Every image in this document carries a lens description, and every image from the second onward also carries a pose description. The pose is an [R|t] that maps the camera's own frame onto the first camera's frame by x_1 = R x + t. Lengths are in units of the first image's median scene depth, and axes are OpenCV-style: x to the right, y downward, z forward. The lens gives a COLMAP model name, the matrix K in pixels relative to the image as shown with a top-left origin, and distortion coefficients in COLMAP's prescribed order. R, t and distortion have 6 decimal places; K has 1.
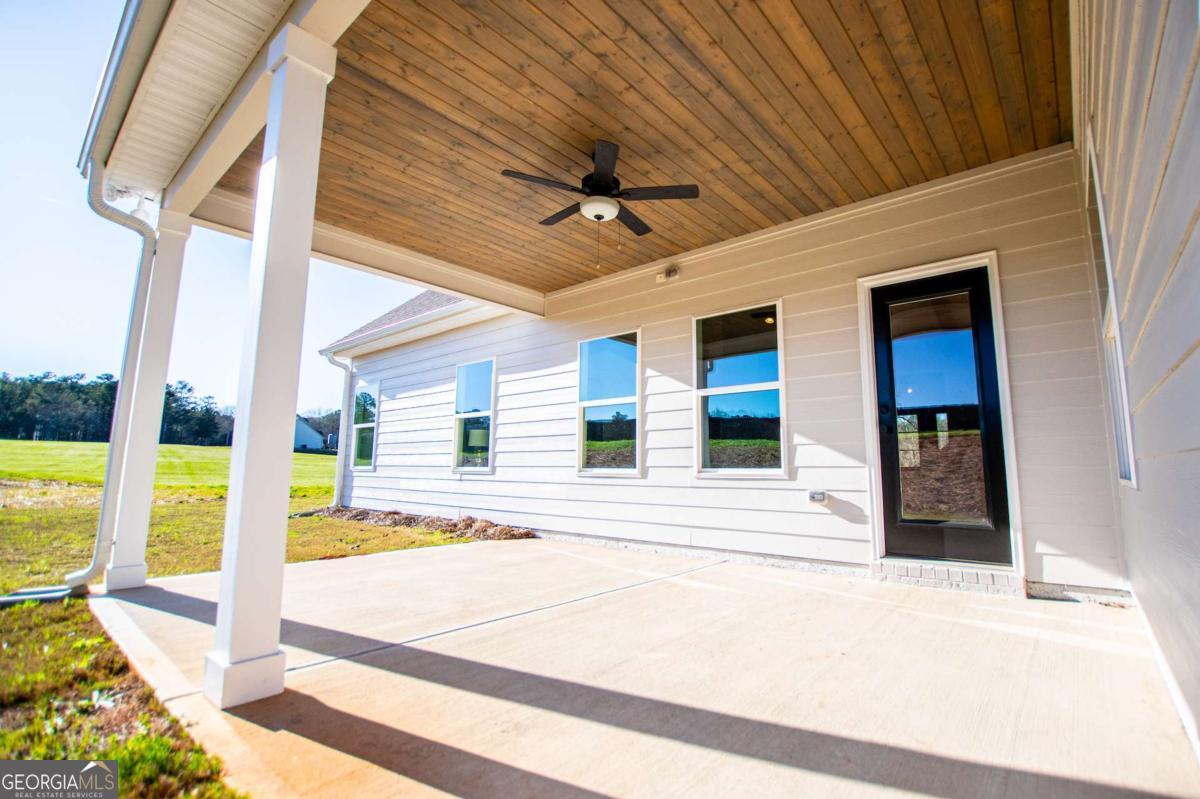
lens RADIAL K [[568.2, 0, 592.3], [0, 568.2, 406.0], [0, 0, 1]] dist [-0.027036, 0.000302]
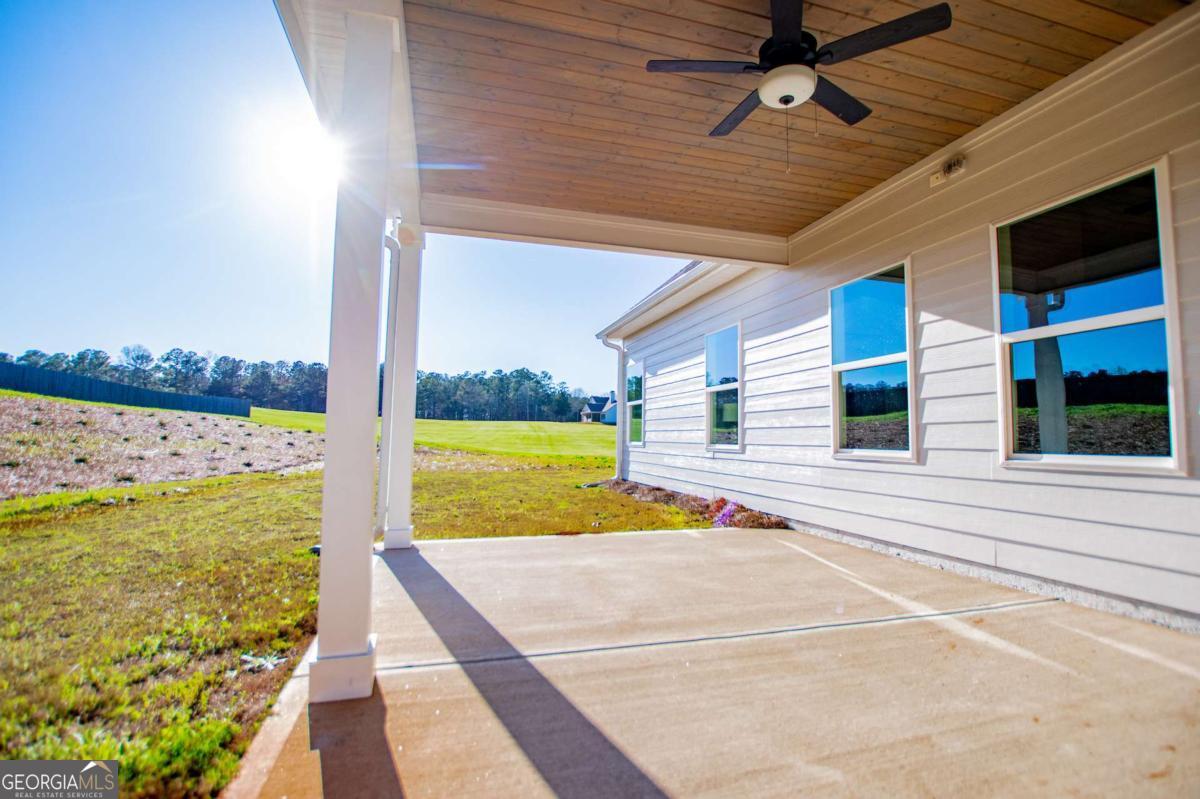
lens RADIAL K [[535.9, 0, 602.5], [0, 535.9, 407.7], [0, 0, 1]] dist [-0.019149, -0.000122]
pose [[0.839779, -0.028239, -0.542193, 0.108920], [0.056420, 0.997779, 0.035420, 0.007217], [0.539989, -0.060335, 0.839507, 0.195403]]
